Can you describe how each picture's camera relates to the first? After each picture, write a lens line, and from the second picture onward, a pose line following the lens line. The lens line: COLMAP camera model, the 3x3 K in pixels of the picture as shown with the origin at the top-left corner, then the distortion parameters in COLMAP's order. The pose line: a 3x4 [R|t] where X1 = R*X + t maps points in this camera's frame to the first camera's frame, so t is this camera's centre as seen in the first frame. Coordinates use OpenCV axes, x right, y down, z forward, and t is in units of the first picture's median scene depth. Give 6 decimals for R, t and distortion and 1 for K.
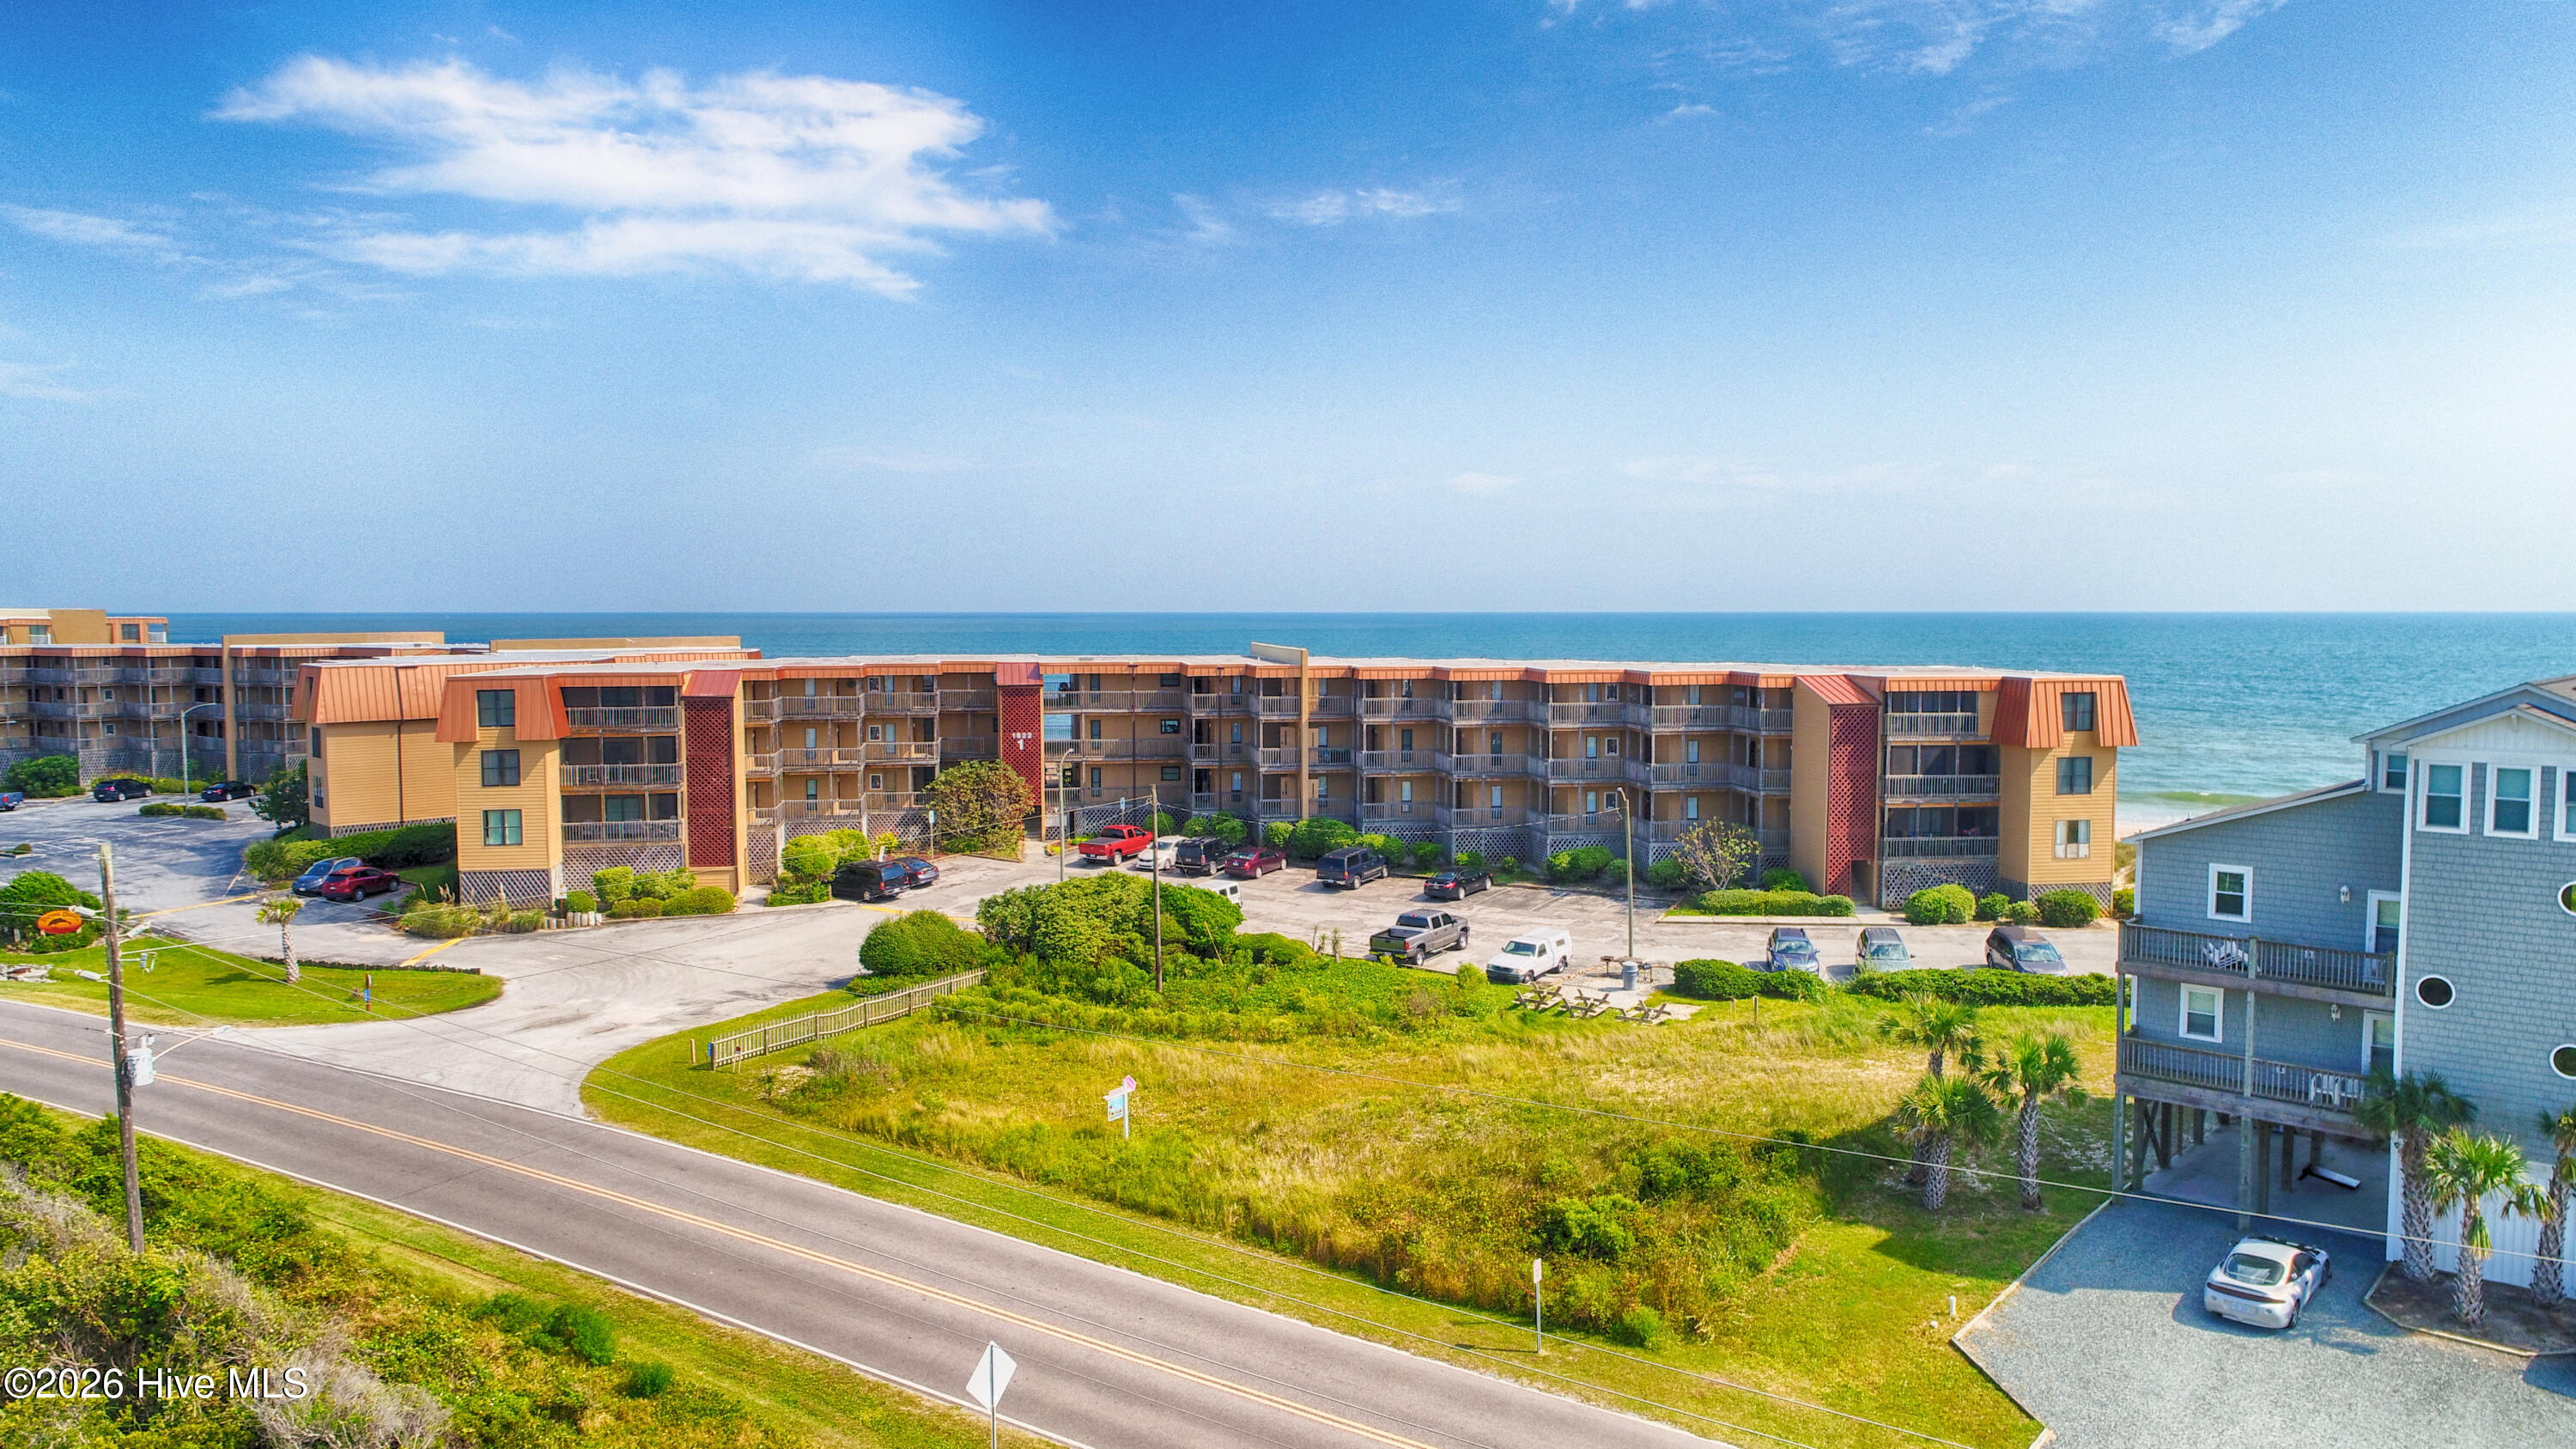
lens RADIAL K [[1788.6, 0, 1288.0], [0, 1788.6, 724.5], [0, 0, 1]] dist [0.002857, 0.003620]
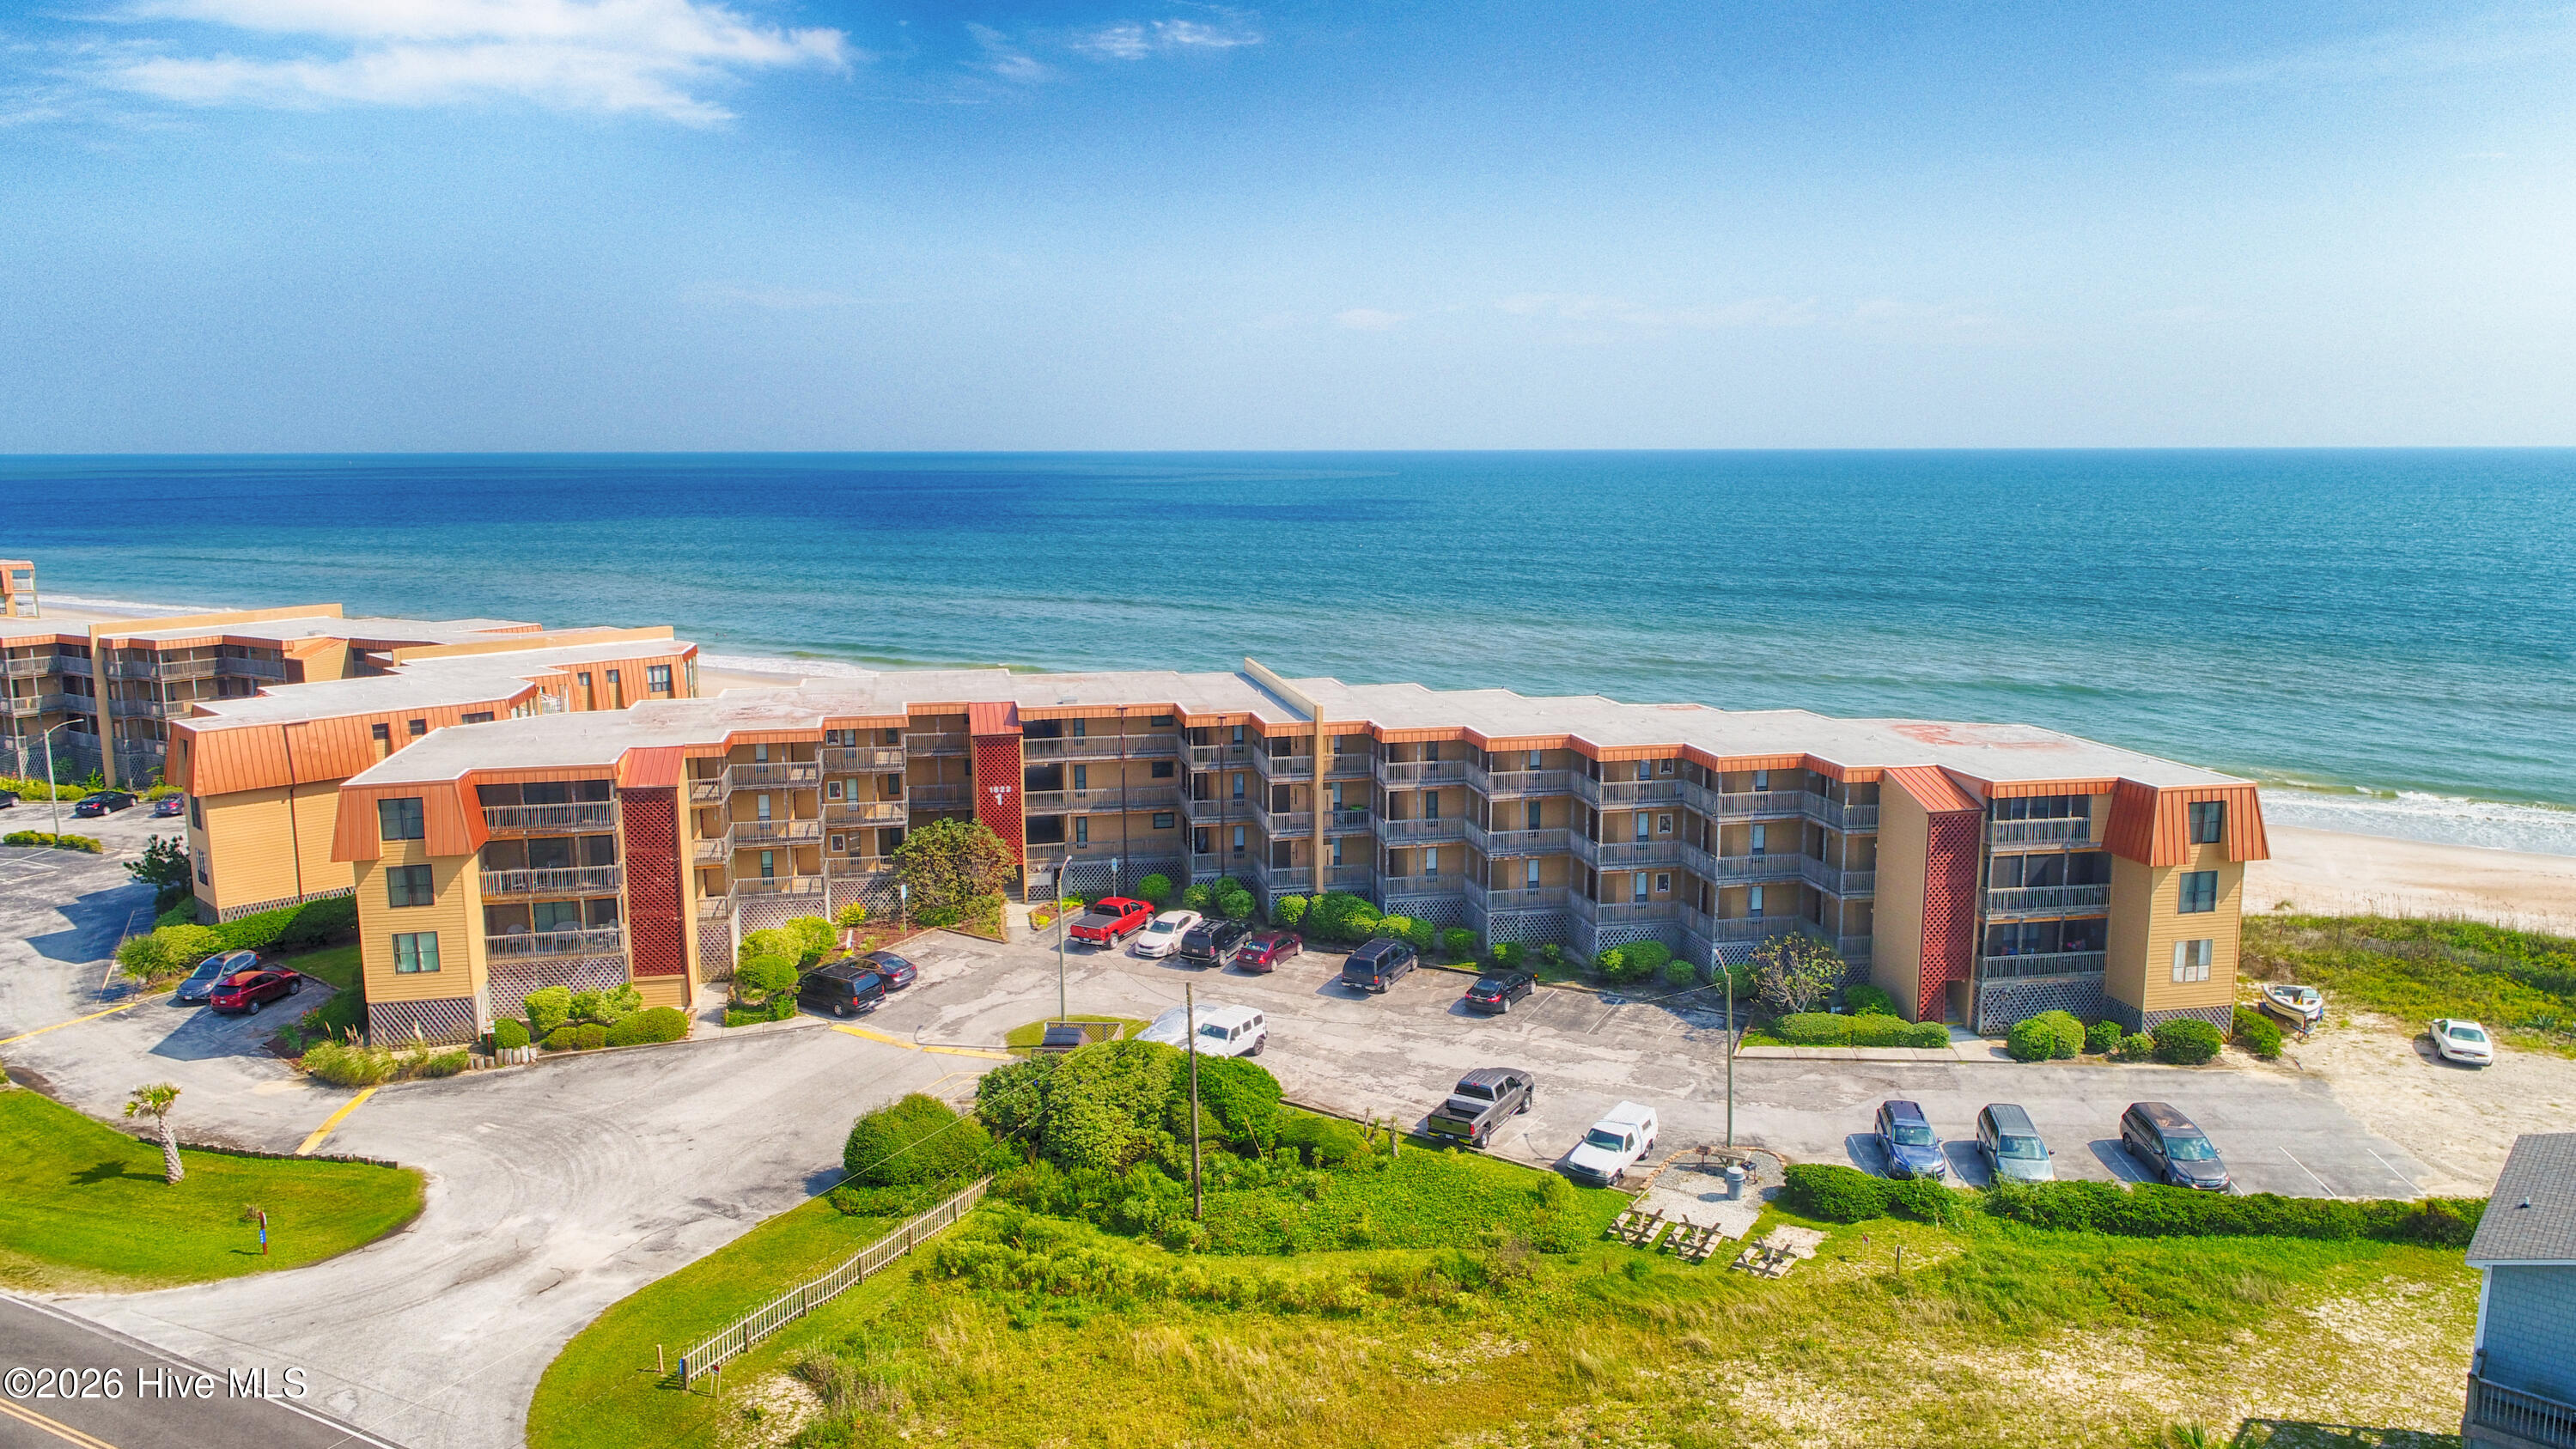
lens RADIAL K [[1788.3, 0, 1288.0], [0, 1788.3, 724.5], [0, 0, 1]] dist [0.002857, 0.003620]
pose [[0.999180, -0.008958, 0.039495, -0.046271], [0.005373, 0.995930, 0.089967, -0.125601], [-0.040141, -0.089681, 0.995161, 0.120644]]
